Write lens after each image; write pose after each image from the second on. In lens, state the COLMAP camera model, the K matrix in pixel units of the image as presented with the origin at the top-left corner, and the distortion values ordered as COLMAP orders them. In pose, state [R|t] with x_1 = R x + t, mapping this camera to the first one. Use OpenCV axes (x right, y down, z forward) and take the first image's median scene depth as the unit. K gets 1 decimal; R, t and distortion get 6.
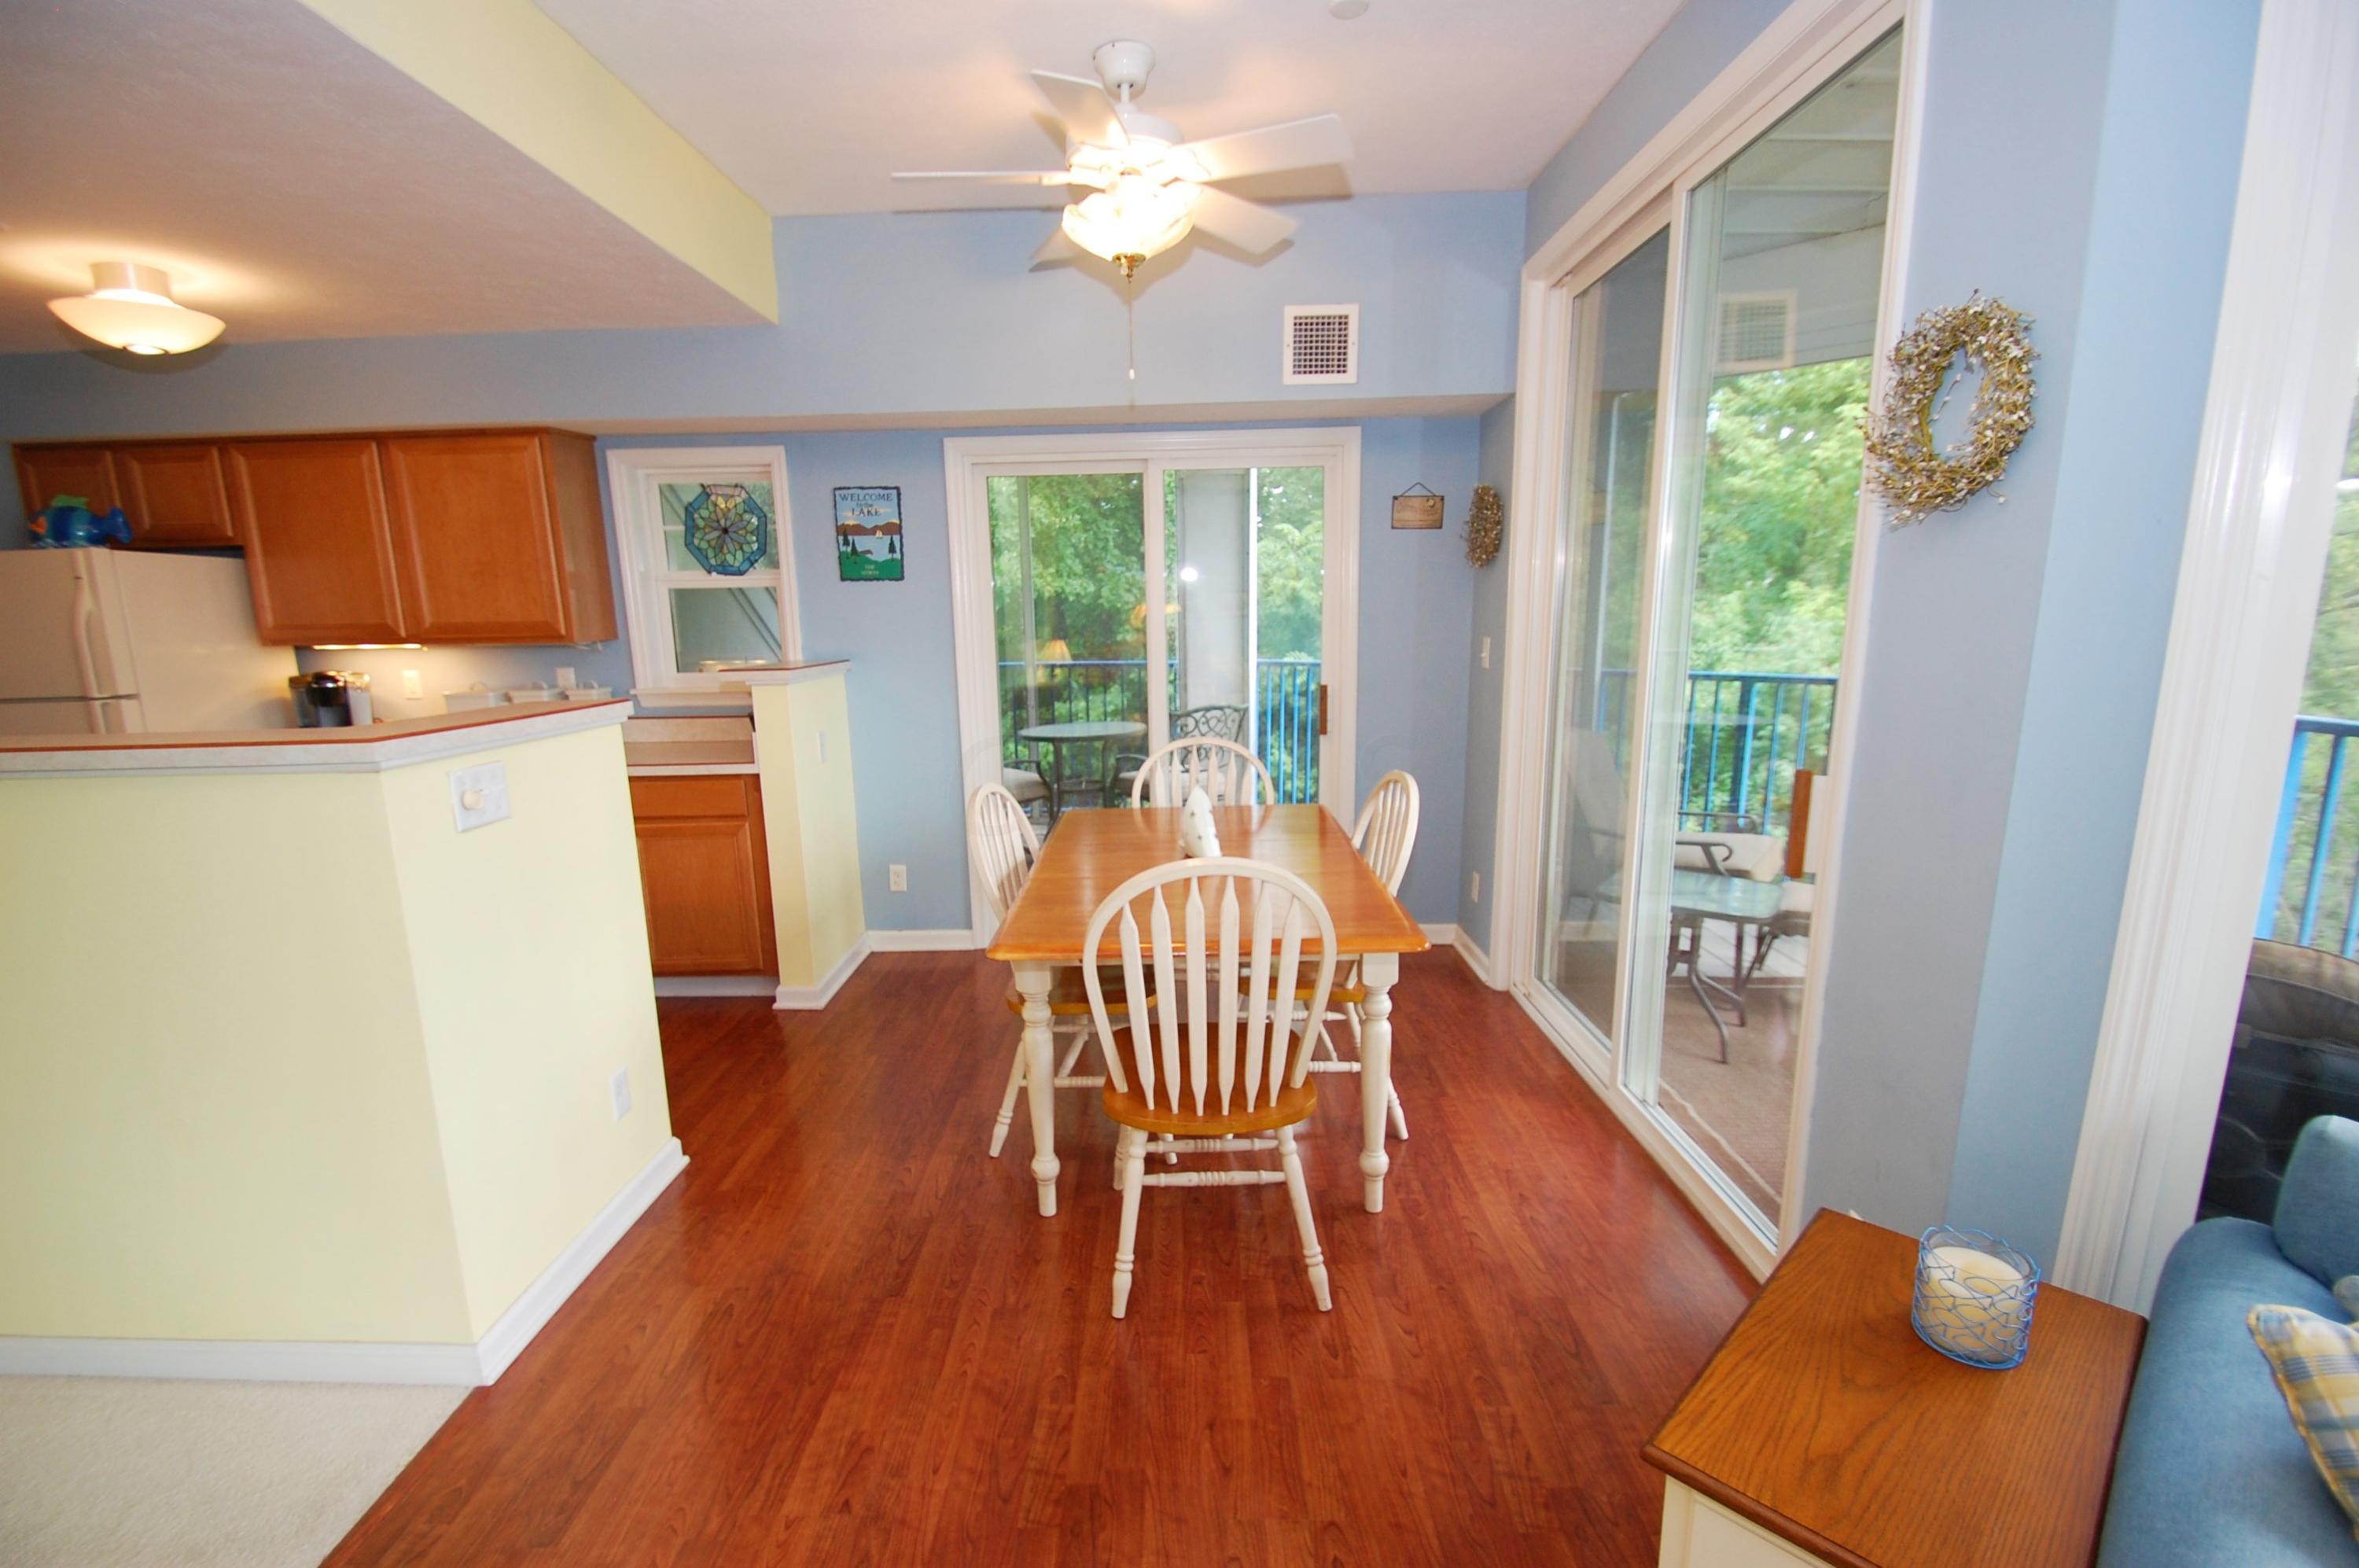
lens RADIAL K [[1015.8, 0, 1145.9], [0, 1015.8, 813.1], [0, 0, 1]] dist [0.015956, -0.017320]
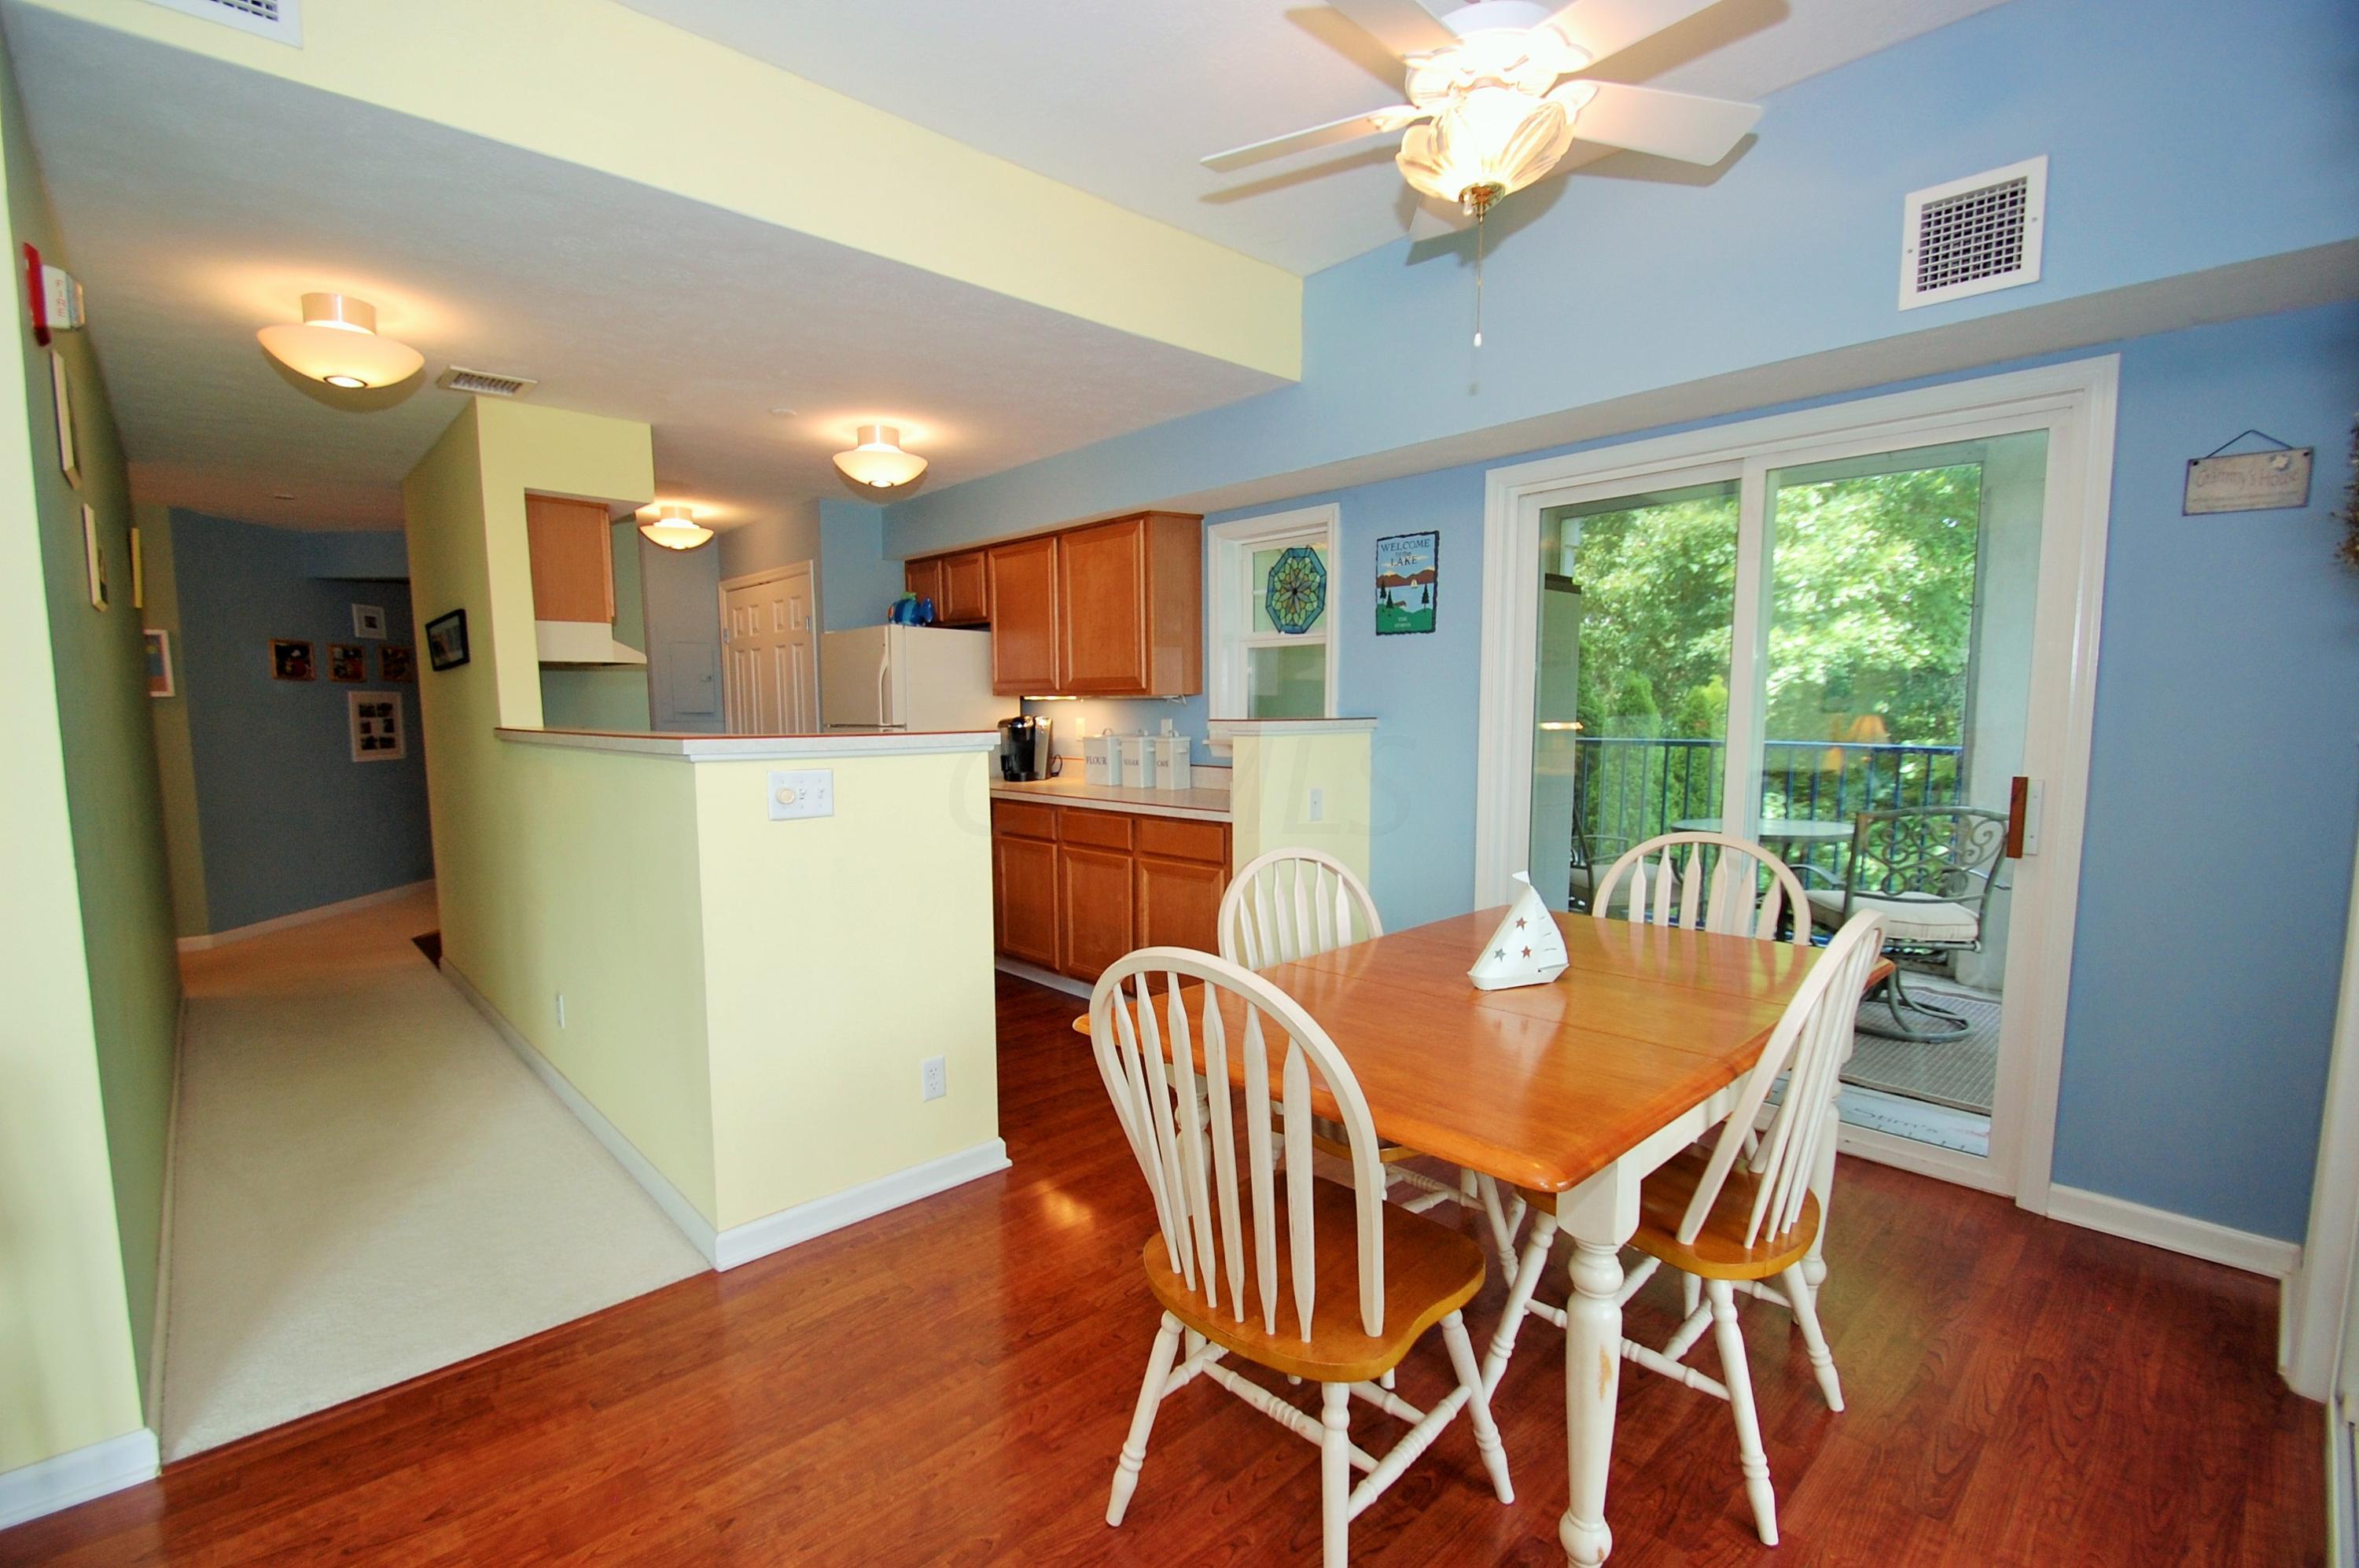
lens RADIAL K [[1030.9, 0, 1154.5], [0, 1030.9, 808.9], [0, 0, 1]] dist [0.016633, -0.018533]
pose [[0.697303, 0.088744, -0.711262, 0.272731], [-0.148393, 0.988681, -0.022123, -0.017502], [0.701248, 0.120973, 0.702579, 0.213627]]
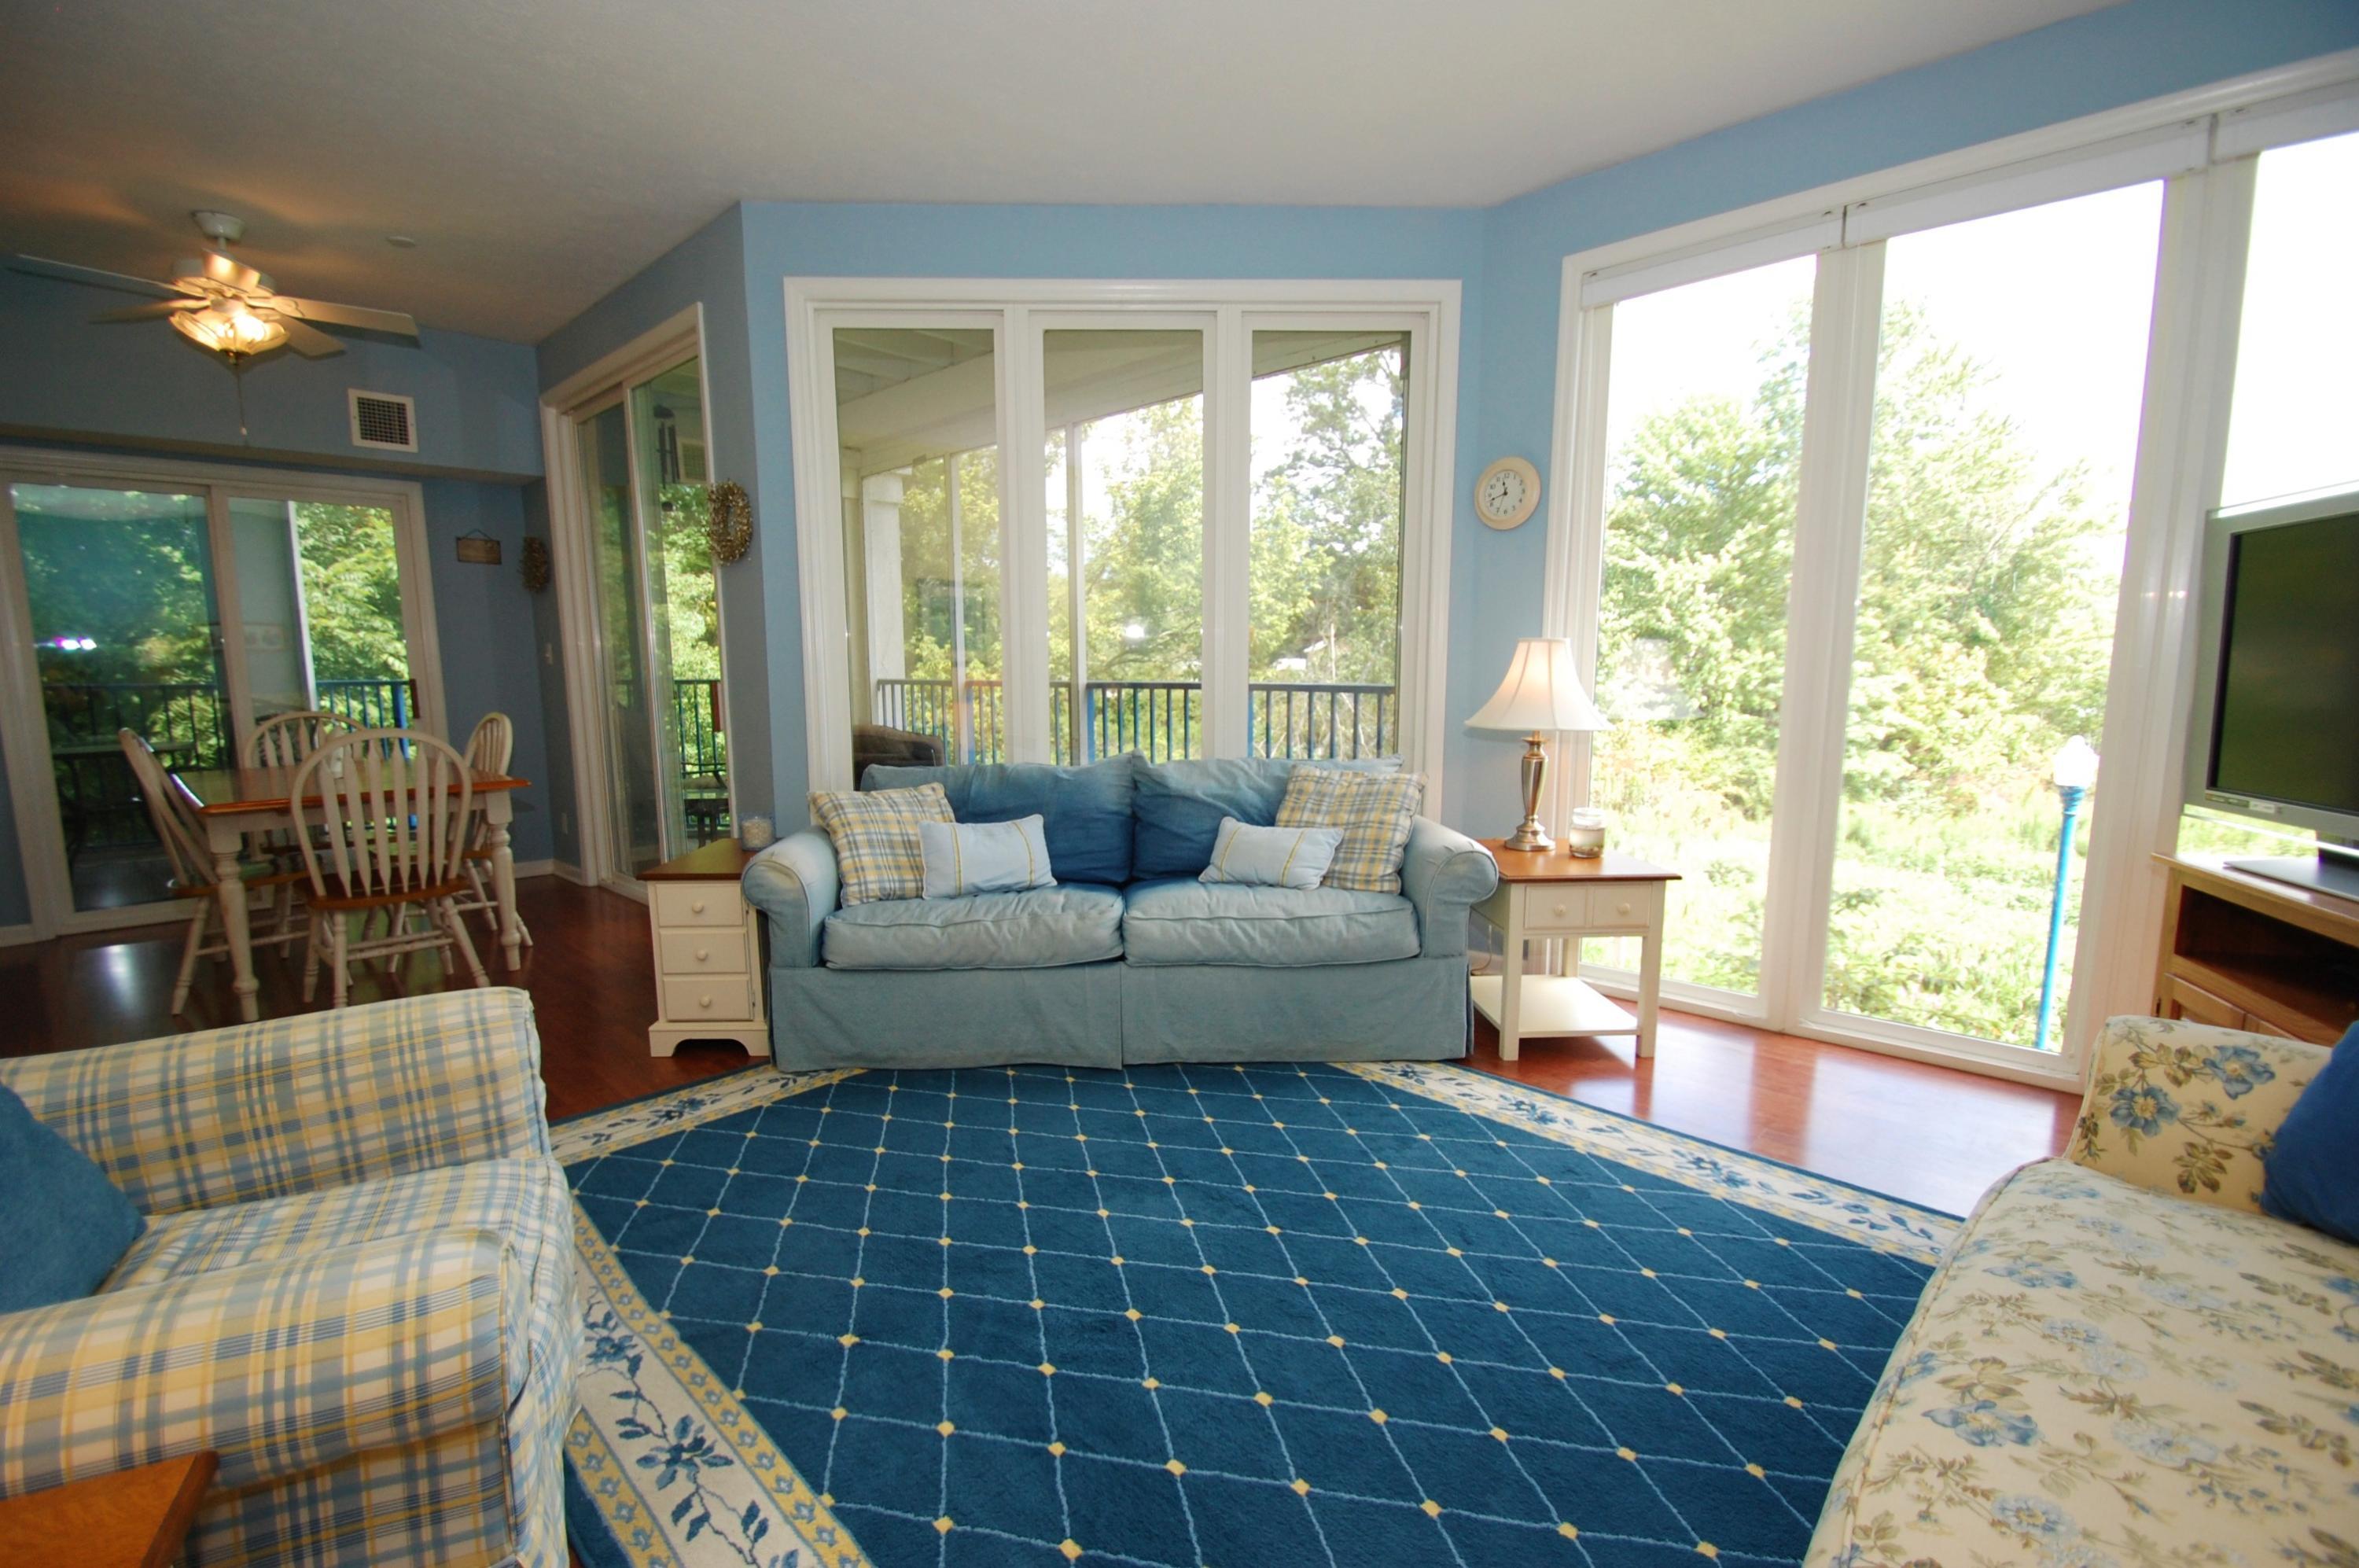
lens RADIAL K [[1015.8, 0, 1145.9], [0, 1015.8, 813.1], [0, 0, 1]] dist [0.015956, -0.017320]
pose [[0.671038, -0.091907, 0.735704, -0.174272], [0.139536, 0.990211, -0.003570, 0.185217], [-0.728174, 0.105053, 0.677294, -0.547610]]
